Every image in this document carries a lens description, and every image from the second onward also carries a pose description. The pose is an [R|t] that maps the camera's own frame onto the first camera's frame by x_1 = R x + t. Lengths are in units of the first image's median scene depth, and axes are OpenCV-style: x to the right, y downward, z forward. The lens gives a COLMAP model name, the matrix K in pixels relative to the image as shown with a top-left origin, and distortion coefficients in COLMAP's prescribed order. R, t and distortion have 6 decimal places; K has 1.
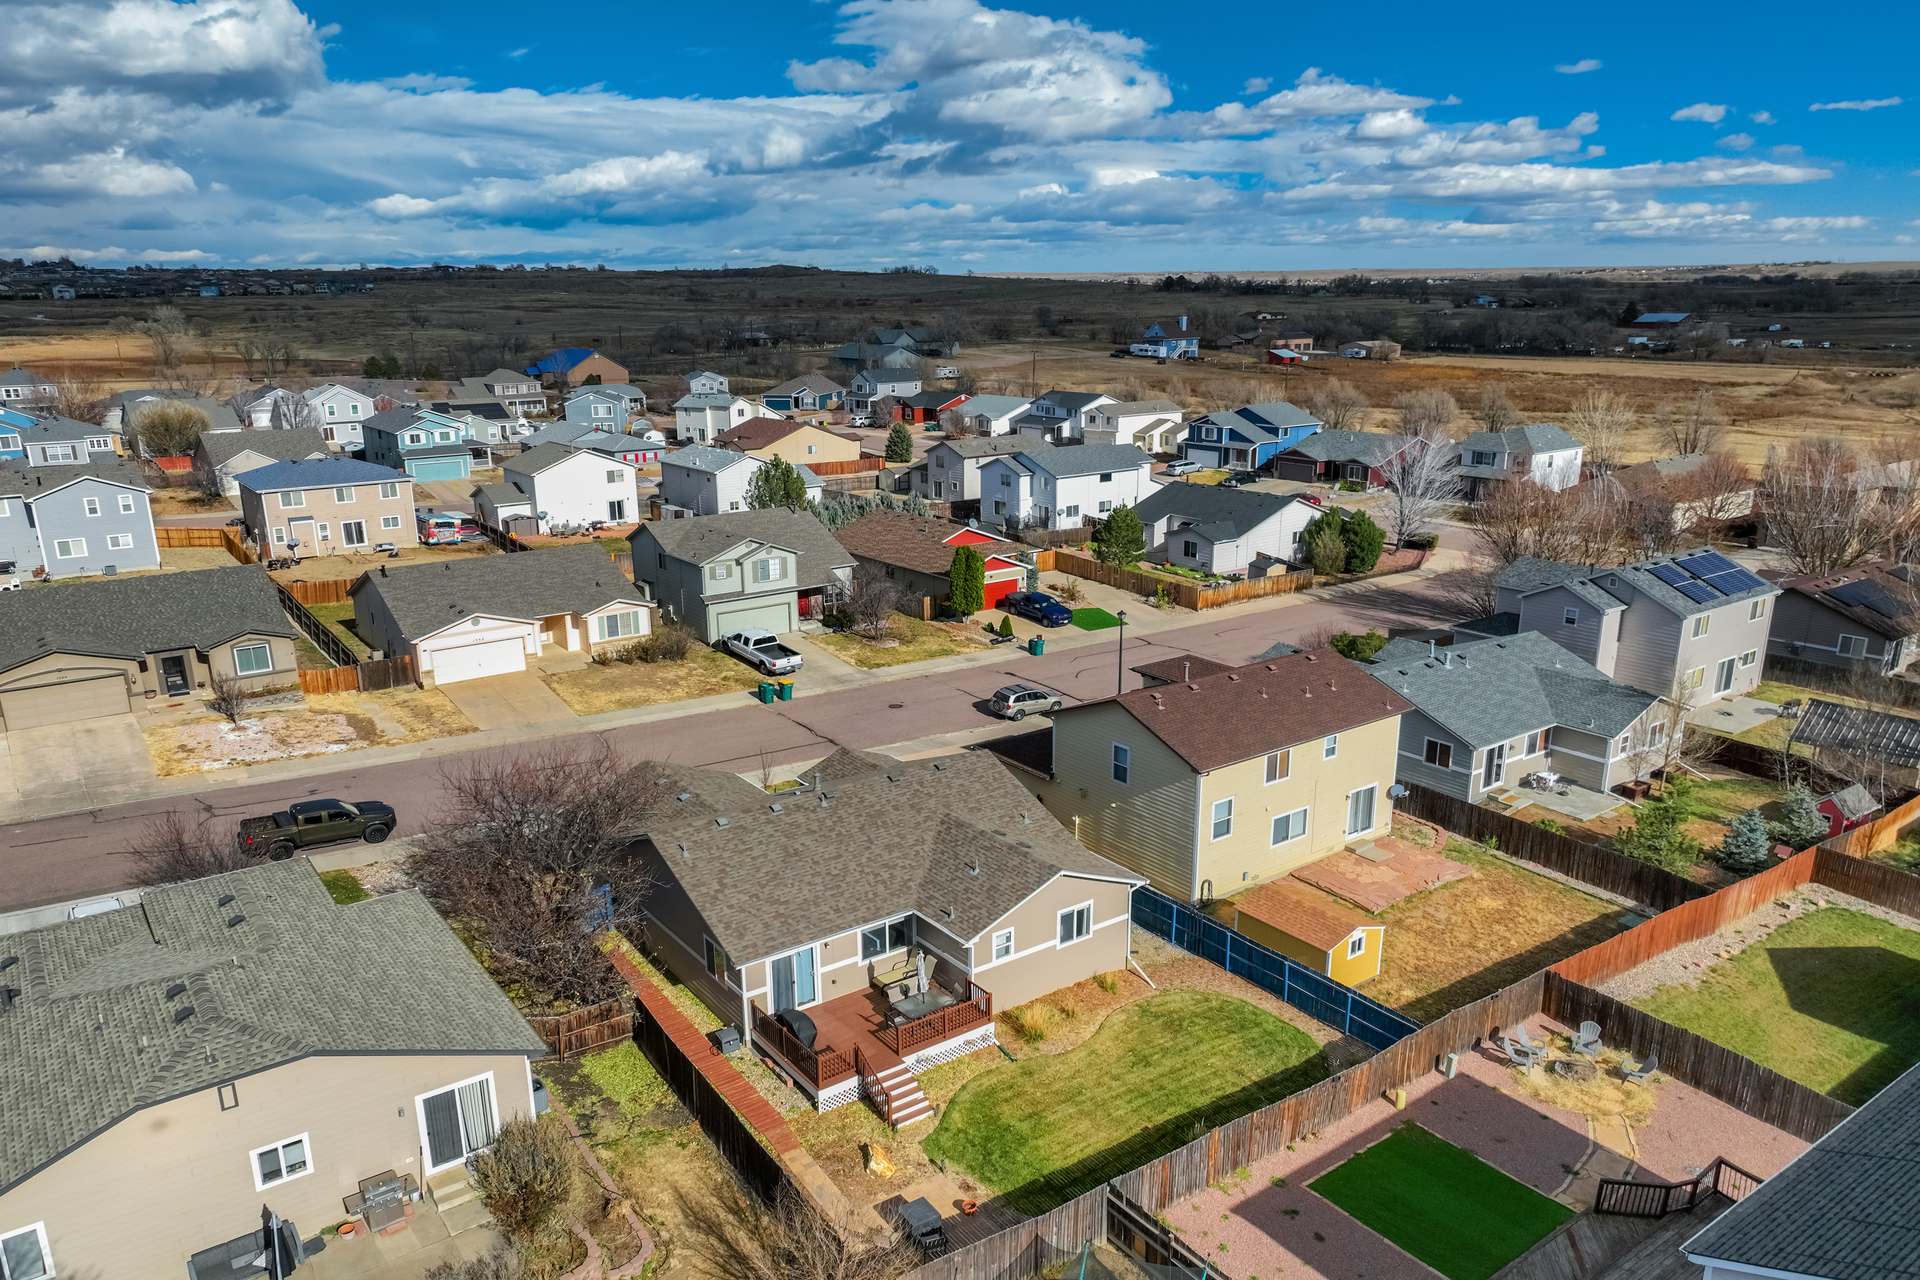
lens RADIAL K [[1429.9, 0, 949.6], [0, 1429.9, 752.4], [0, 0, 1]] dist [-0.001584, 0.021555]
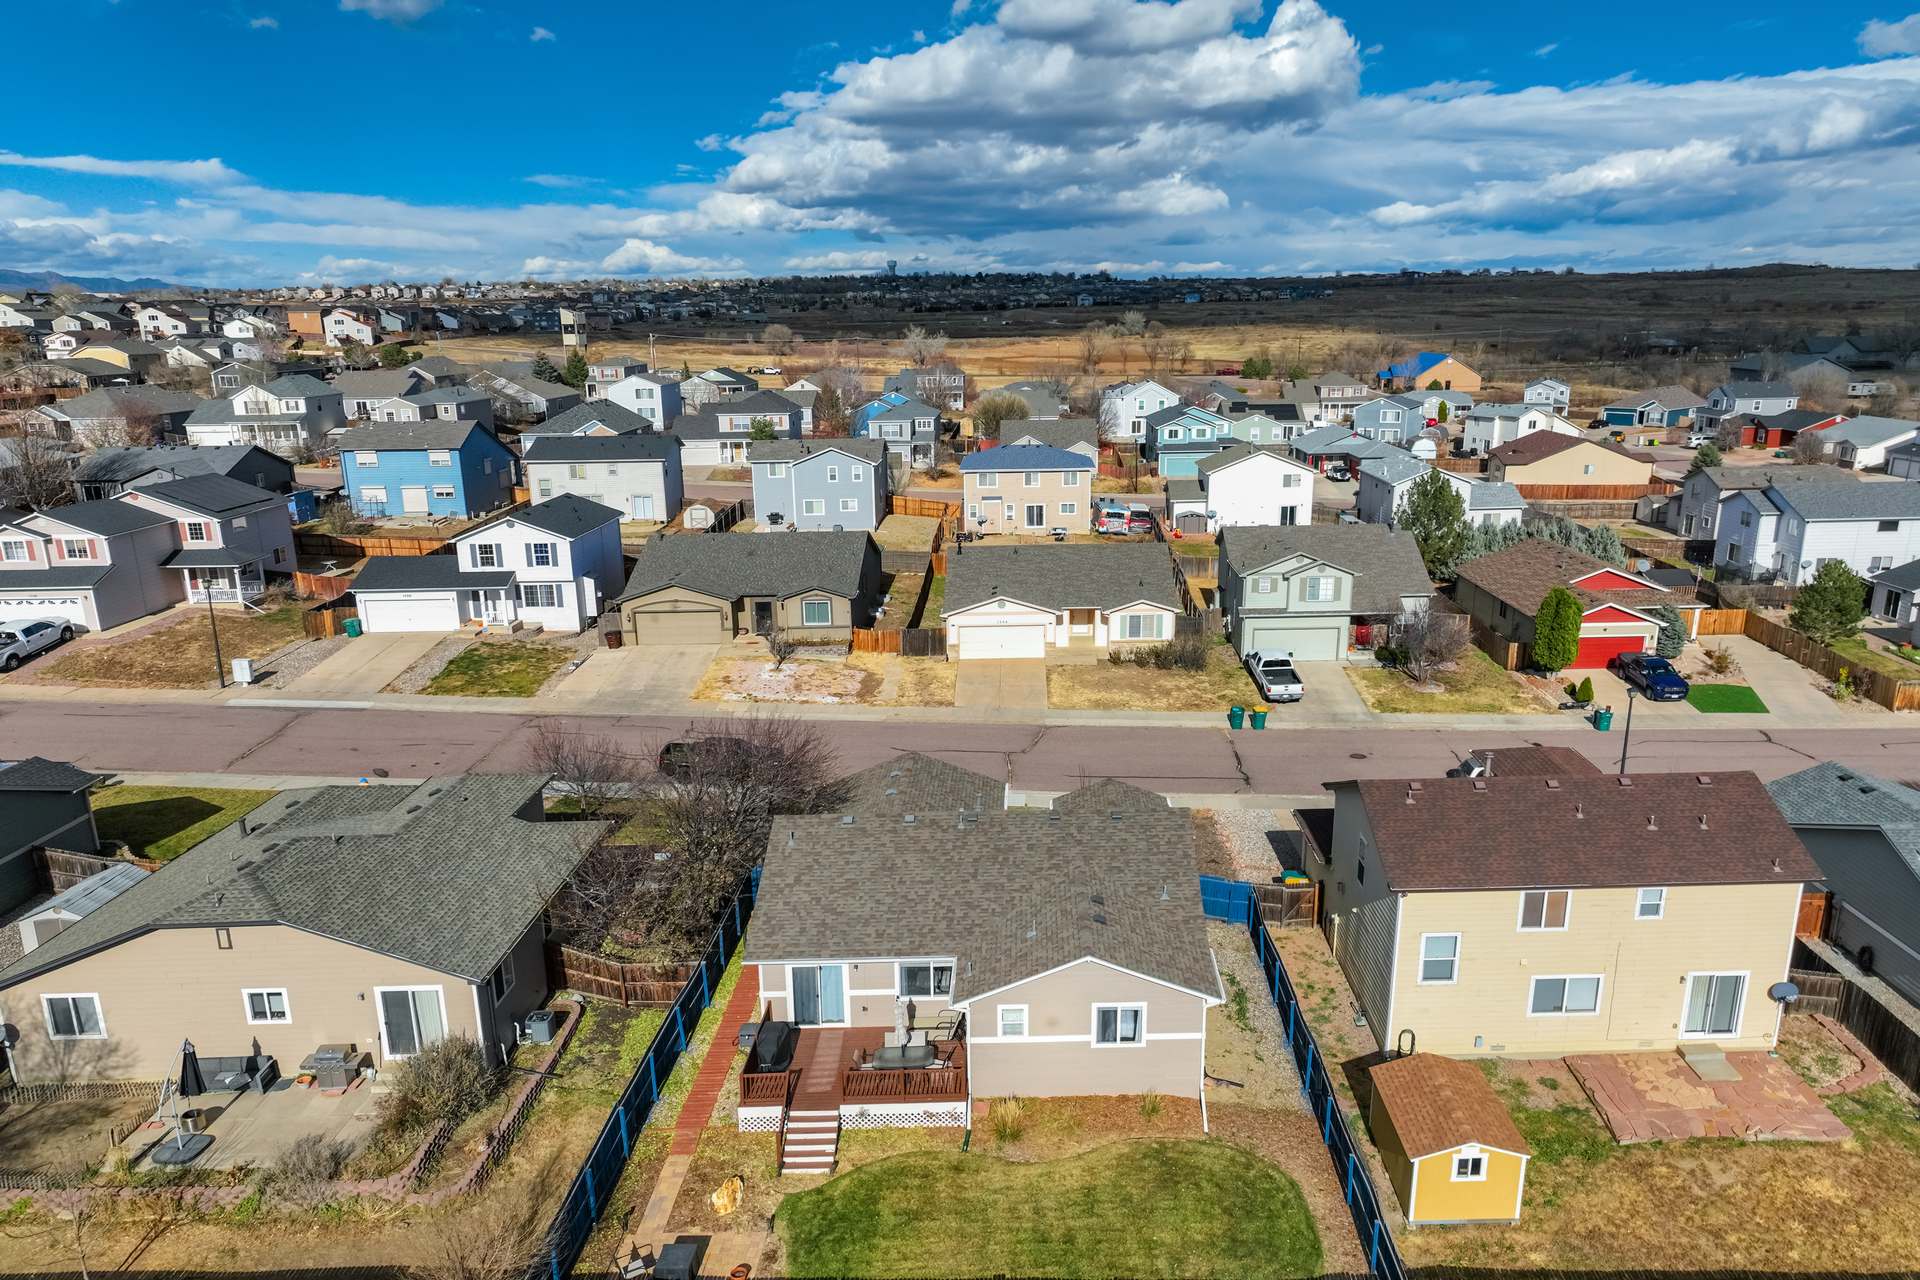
lens RADIAL K [[1429.9, 0, 949.6], [0, 1429.9, 752.4], [0, 0, 1]] dist [-0.001584, 0.021555]
pose [[0.800794, 0.178972, -0.571575, 0.219154], [-0.181302, 0.981973, 0.053466, -0.030227], [0.570840, 0.060813, 0.818806, 0.118840]]
